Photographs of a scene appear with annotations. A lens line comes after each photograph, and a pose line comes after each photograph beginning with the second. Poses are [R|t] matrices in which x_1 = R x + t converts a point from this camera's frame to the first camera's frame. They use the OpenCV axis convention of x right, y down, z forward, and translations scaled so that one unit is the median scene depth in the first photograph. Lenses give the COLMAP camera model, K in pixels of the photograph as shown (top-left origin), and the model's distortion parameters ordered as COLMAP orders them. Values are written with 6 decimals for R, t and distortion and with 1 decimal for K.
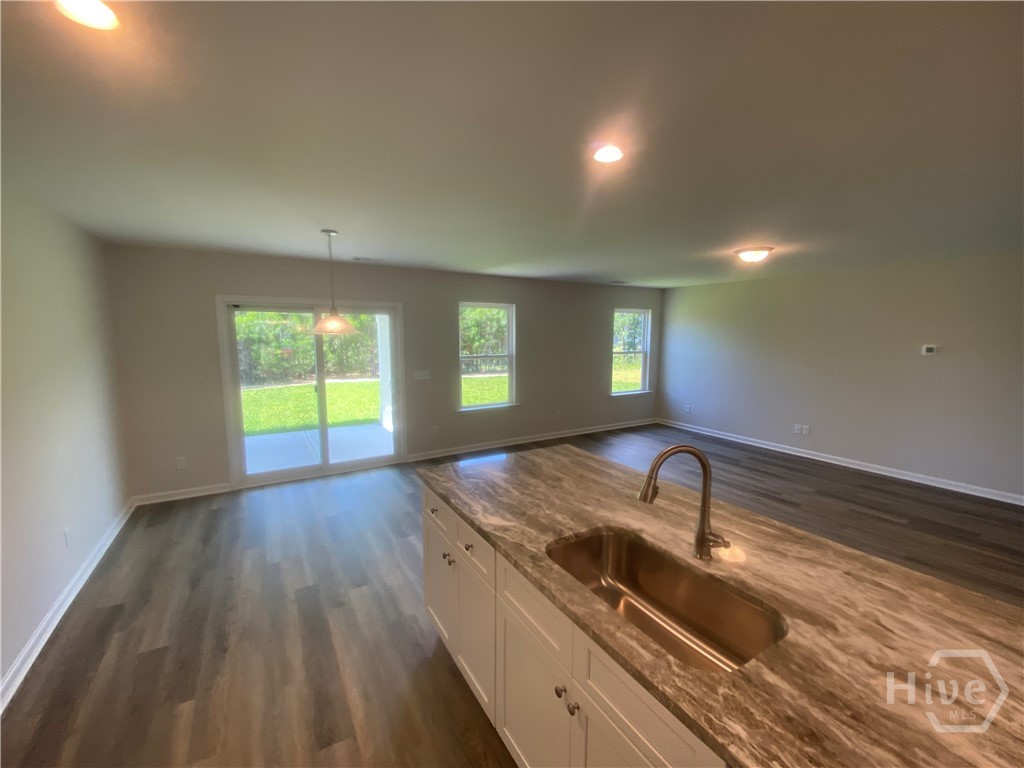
lens RADIAL K [[418.2, 0, 512.0], [0, 418.2, 386.1], [0, 0, 1]] dist [0.004080, -0.000169]
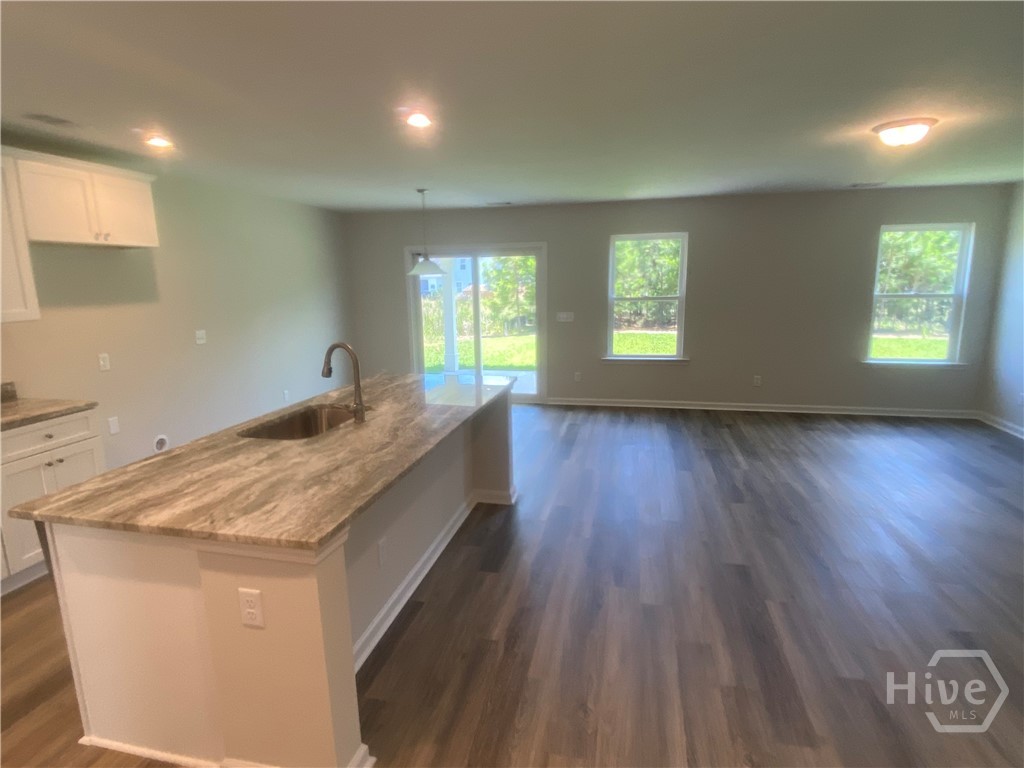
lens RADIAL K [[545.0, 0, 512.3], [0, 545.0, 381.9], [0, 0, 1]] dist [0.000812, -0.001063]
pose [[0.717528, 0.112275, -0.687421, 0.635958], [-0.068887, 0.993523, 0.090366, 0.020176], [0.693114, -0.017486, 0.720616, 0.008801]]
